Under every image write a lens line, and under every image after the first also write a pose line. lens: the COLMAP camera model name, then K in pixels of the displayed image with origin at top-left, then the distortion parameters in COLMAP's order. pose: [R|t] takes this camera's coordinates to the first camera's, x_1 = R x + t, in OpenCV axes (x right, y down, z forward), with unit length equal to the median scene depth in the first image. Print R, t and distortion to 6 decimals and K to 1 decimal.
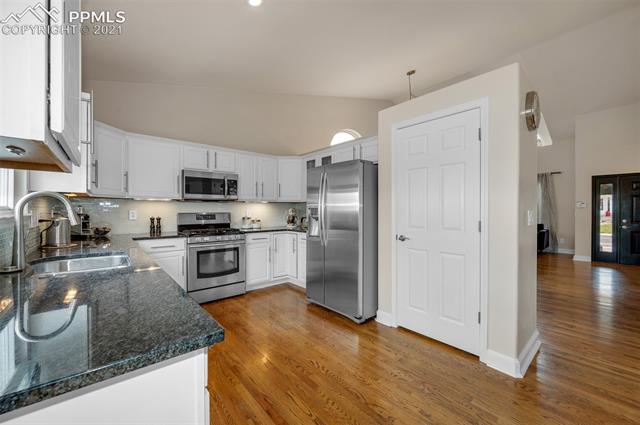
lens RADIAL K [[258.4, 0, 319.7], [0, 258.4, 210.8], [0, 0, 1]] dist [0.021448, -0.000170]
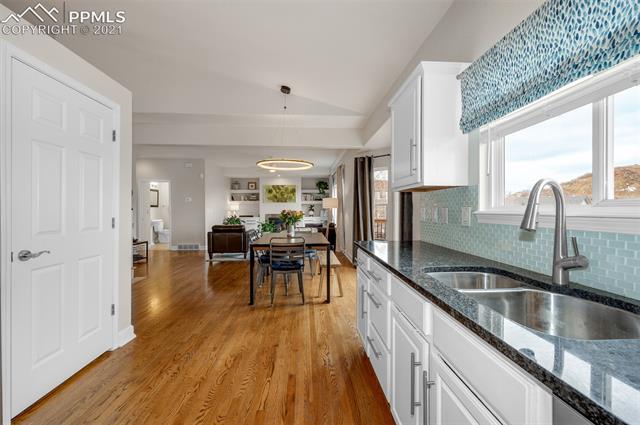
lens RADIAL K [[258.4, 0, 319.6], [0, 258.4, 211.0], [0, 0, 1]] dist [0.021448, -0.000170]
pose [[-0.787564, 0.004839, 0.616213, -0.729152], [0.009100, 0.999951, 0.003779, 0.015895], [-0.616165, 0.008584, -0.787570, 1.382489]]
